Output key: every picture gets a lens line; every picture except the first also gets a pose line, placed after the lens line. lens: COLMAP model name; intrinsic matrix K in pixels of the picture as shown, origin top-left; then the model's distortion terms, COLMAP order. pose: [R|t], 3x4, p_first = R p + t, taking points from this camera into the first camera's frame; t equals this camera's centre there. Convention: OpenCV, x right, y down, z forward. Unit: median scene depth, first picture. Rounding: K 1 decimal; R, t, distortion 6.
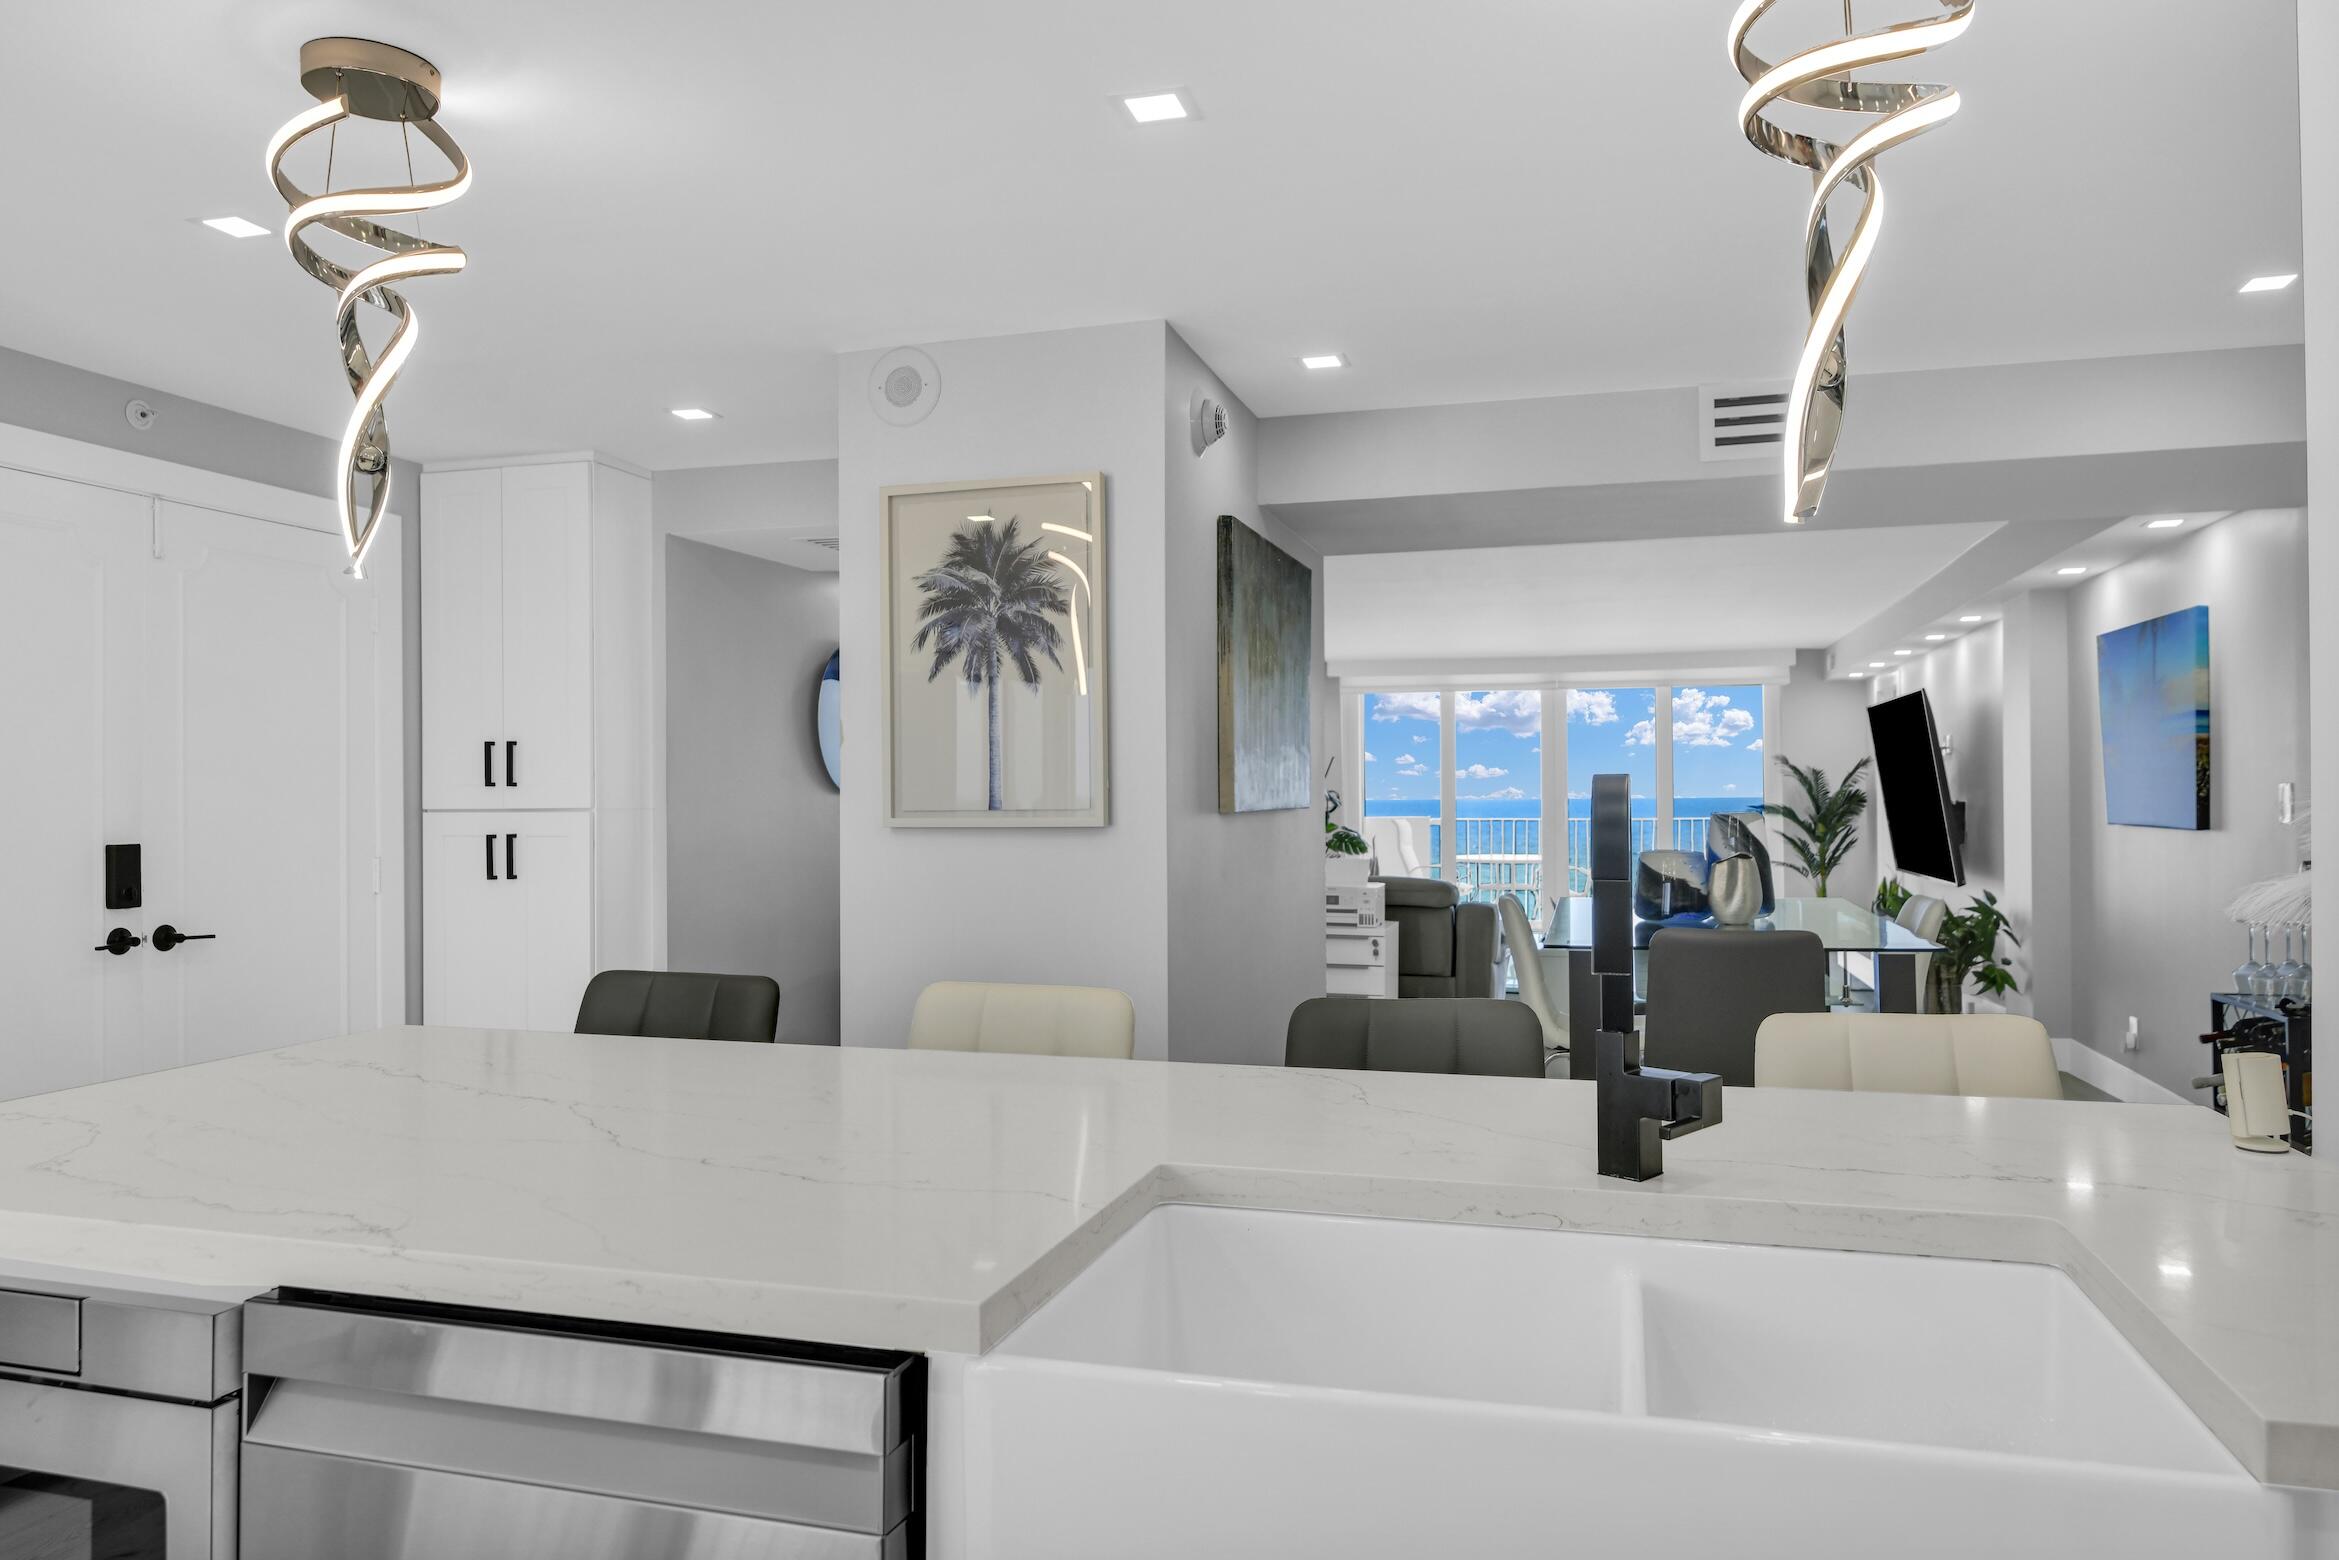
lens RADIAL K [[1548.3, 0, 1169.5], [0, 1548.3, 780.0], [0, 0, 1]] dist [0.000492, 0.000694]
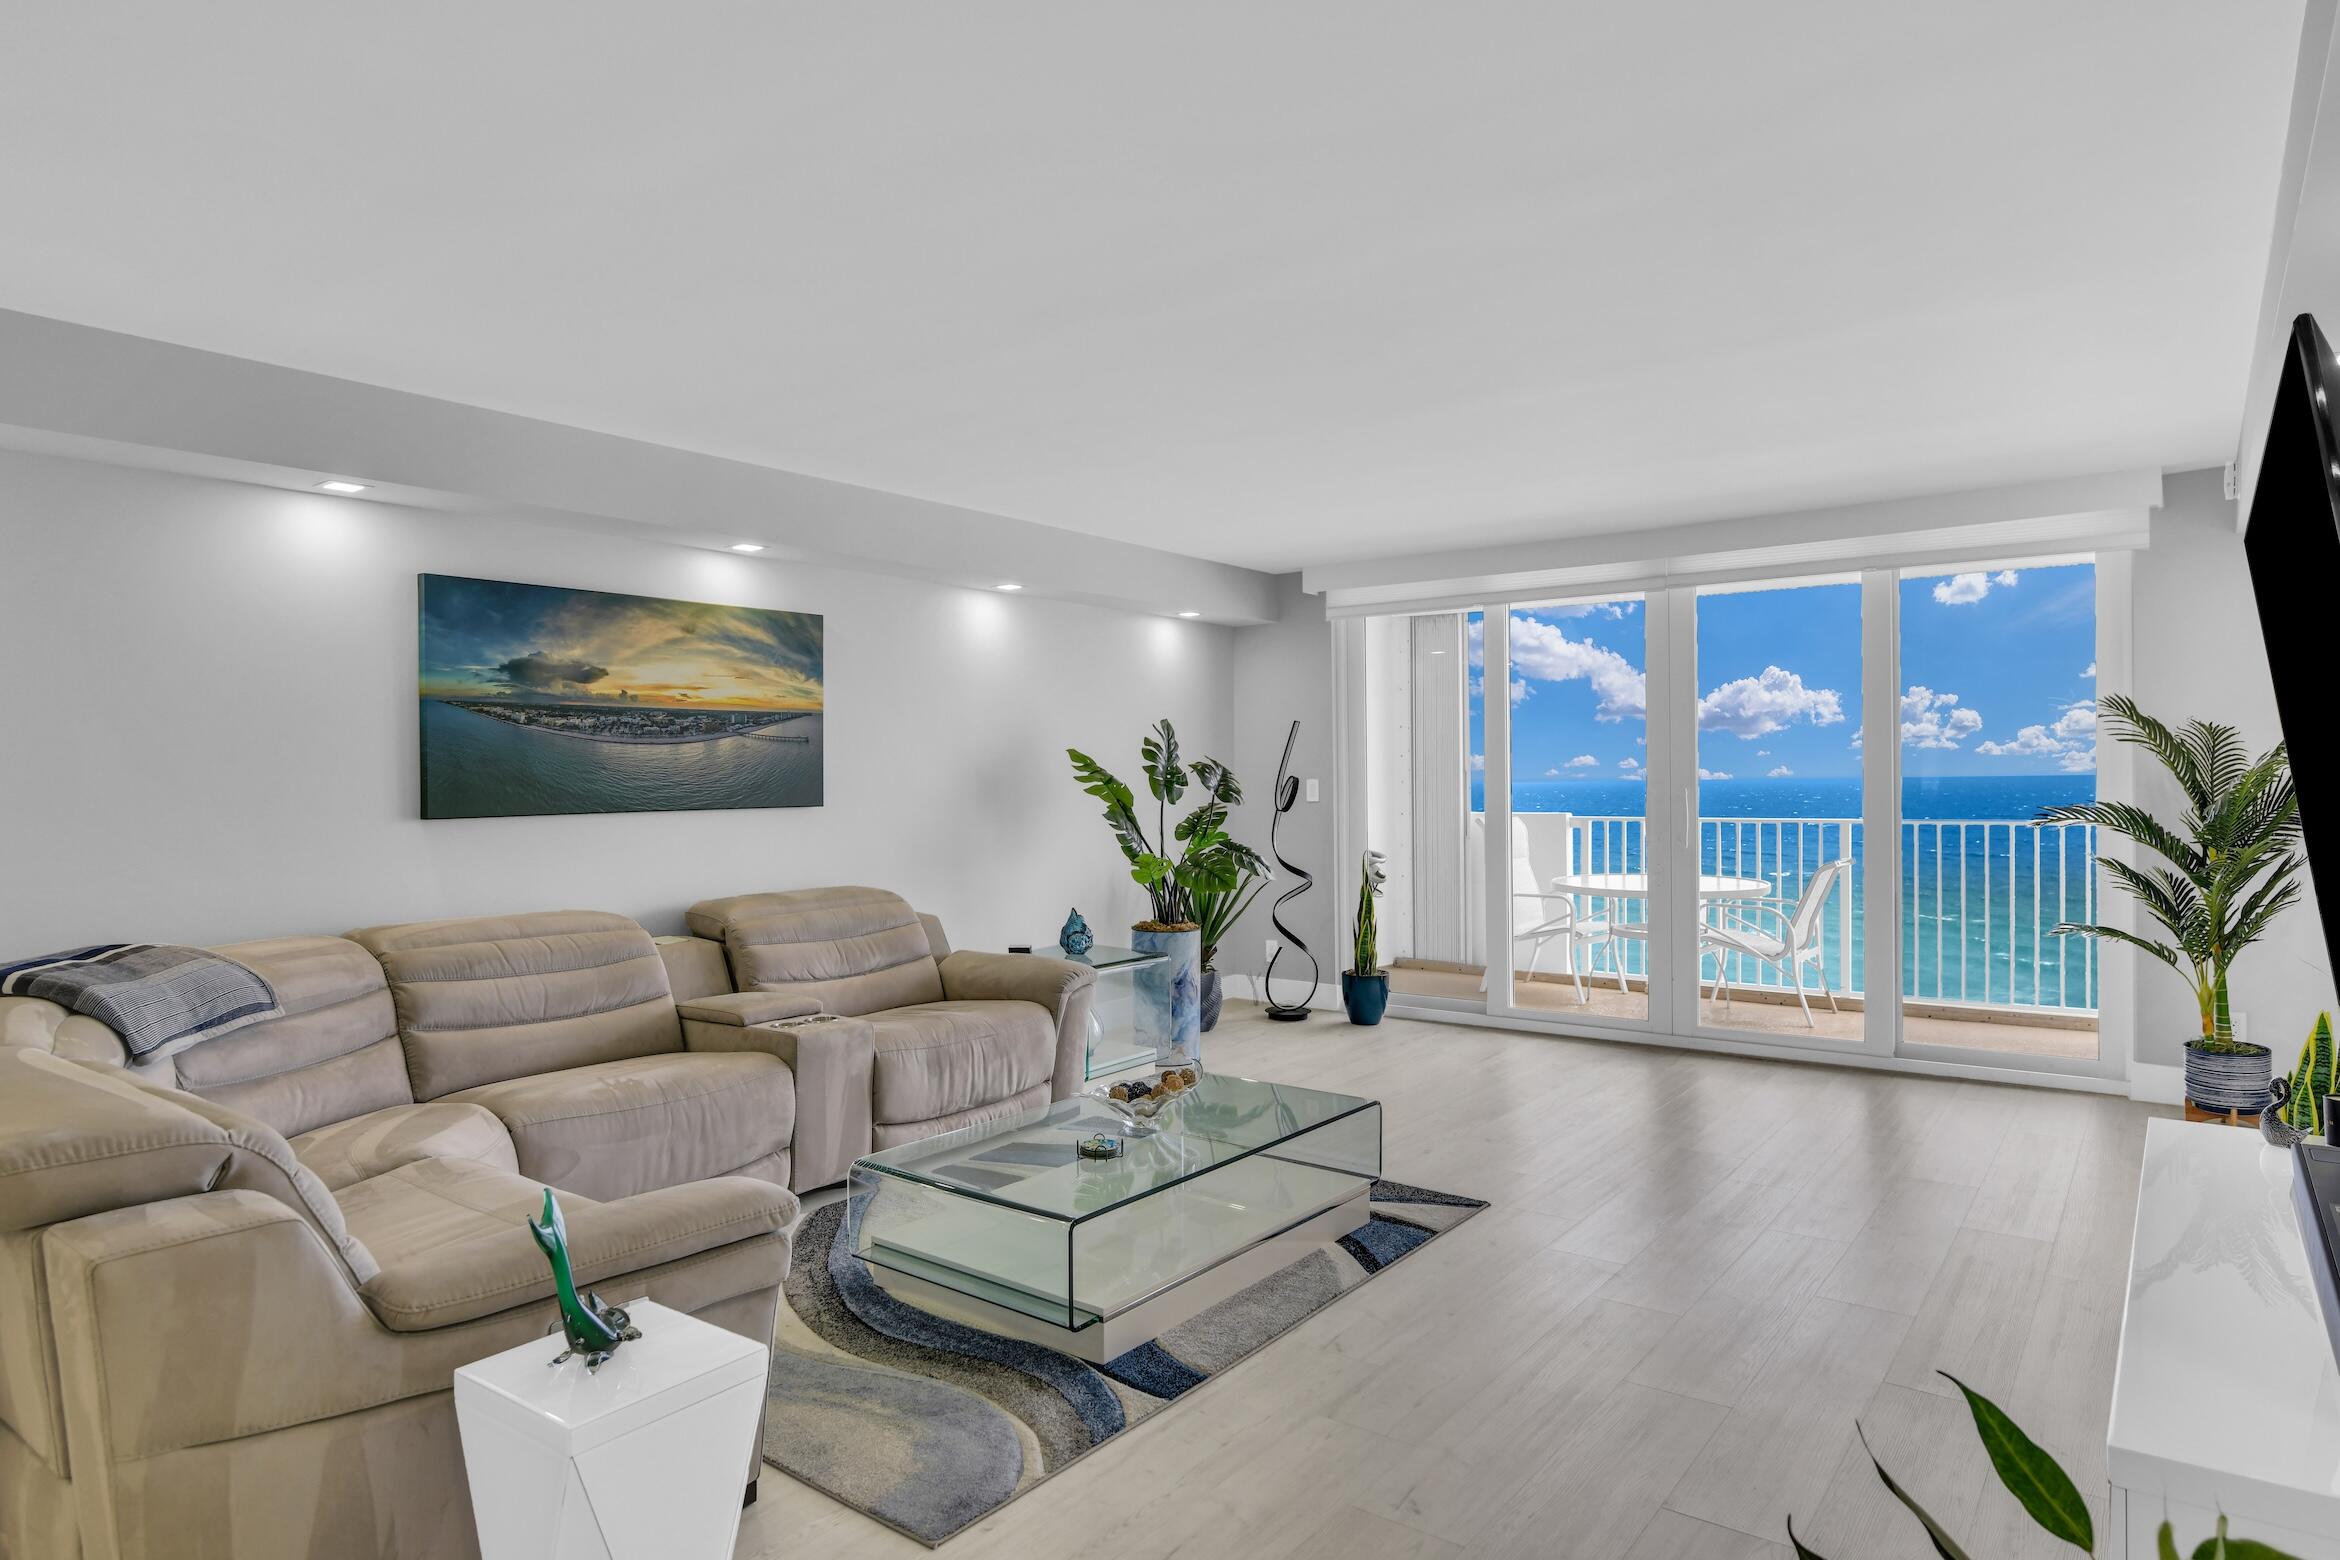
lens RADIAL K [[1353.7, 0, 1168.3], [0, 1353.7, 788.7], [0, 0, 1]] dist [-0.006044, -0.001004]
pose [[0.933162, -0.001410, -0.359454, 0.698480], [0.009144, 0.999762, 0.019816, 0.002773], [0.359341, -0.021778, 0.932952, 1.320965]]
